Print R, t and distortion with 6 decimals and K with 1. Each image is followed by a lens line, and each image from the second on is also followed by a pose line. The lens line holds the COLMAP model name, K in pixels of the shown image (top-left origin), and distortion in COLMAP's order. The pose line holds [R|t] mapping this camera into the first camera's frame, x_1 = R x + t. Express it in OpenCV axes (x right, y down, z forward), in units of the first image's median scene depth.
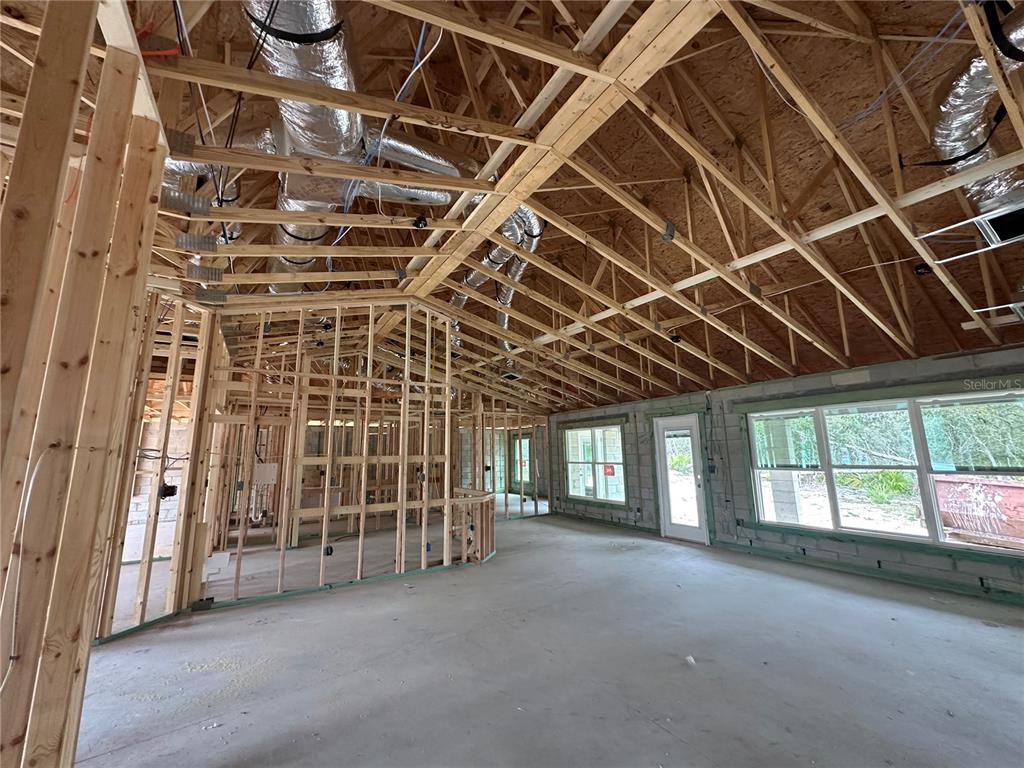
lens RADIAL K [[408.9, 0, 512.1], [0, 408.9, 382.9], [0, 0, 1]] dist [-0.002854, 0.001176]
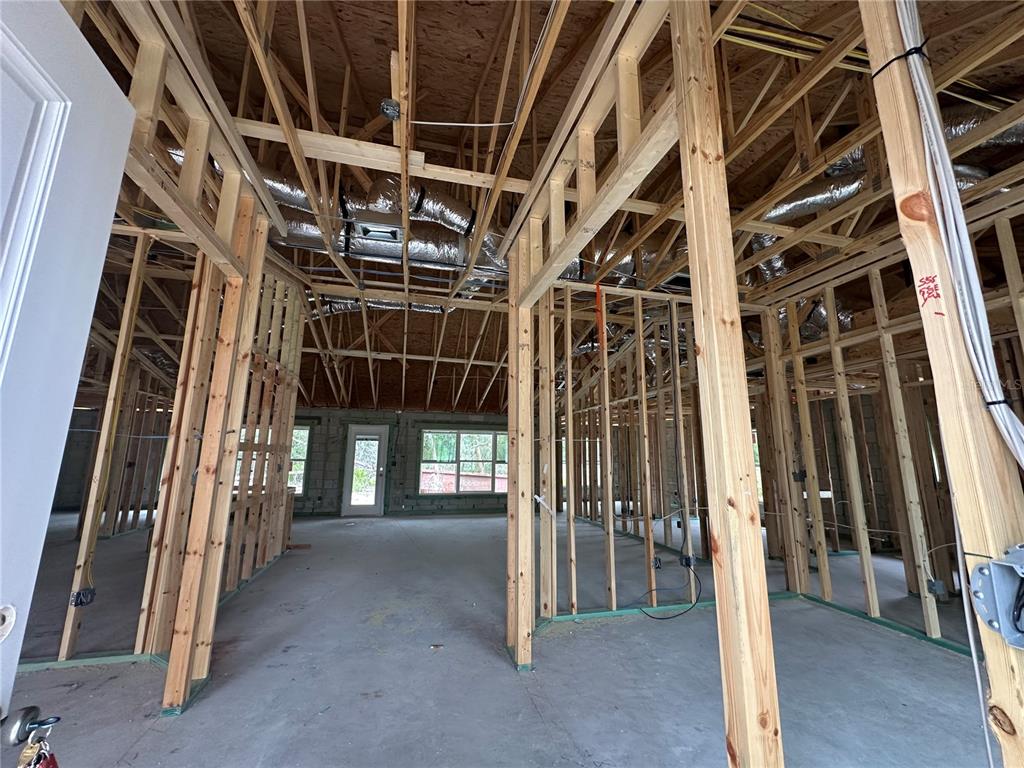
lens RADIAL K [[408.9, 0, 512.1], [0, 408.9, 382.9], [0, 0, 1]] dist [-0.002854, 0.001176]
pose [[0.293353, 0.189021, 0.937131, -0.779869], [-0.177912, 0.973928, -0.140751, 0.053794], [-0.939304, -0.125437, 0.319334, 0.142360]]
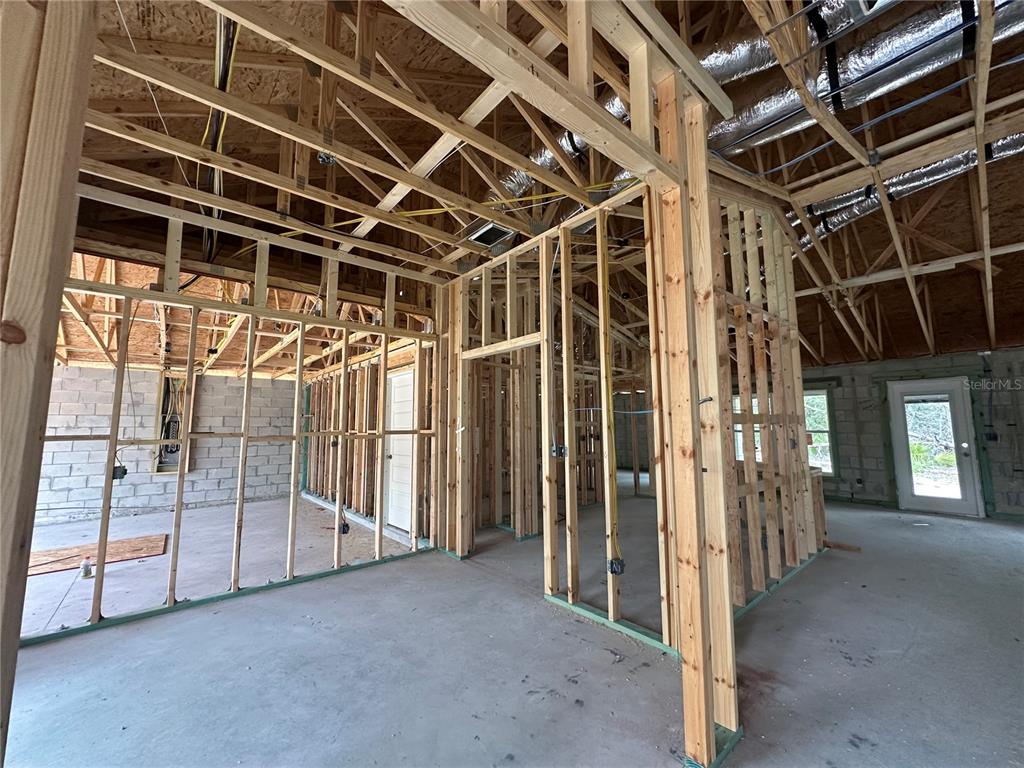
lens RADIAL K [[408.9, 0, 512.1], [0, 408.9, 382.9], [0, 0, 1]] dist [-0.002854, 0.001176]
pose [[0.987785, 0.024448, 0.153893, -0.667476], [-0.034078, 0.997602, 0.060249, 0.067145], [-0.152051, -0.064757, 0.986249, 0.248946]]
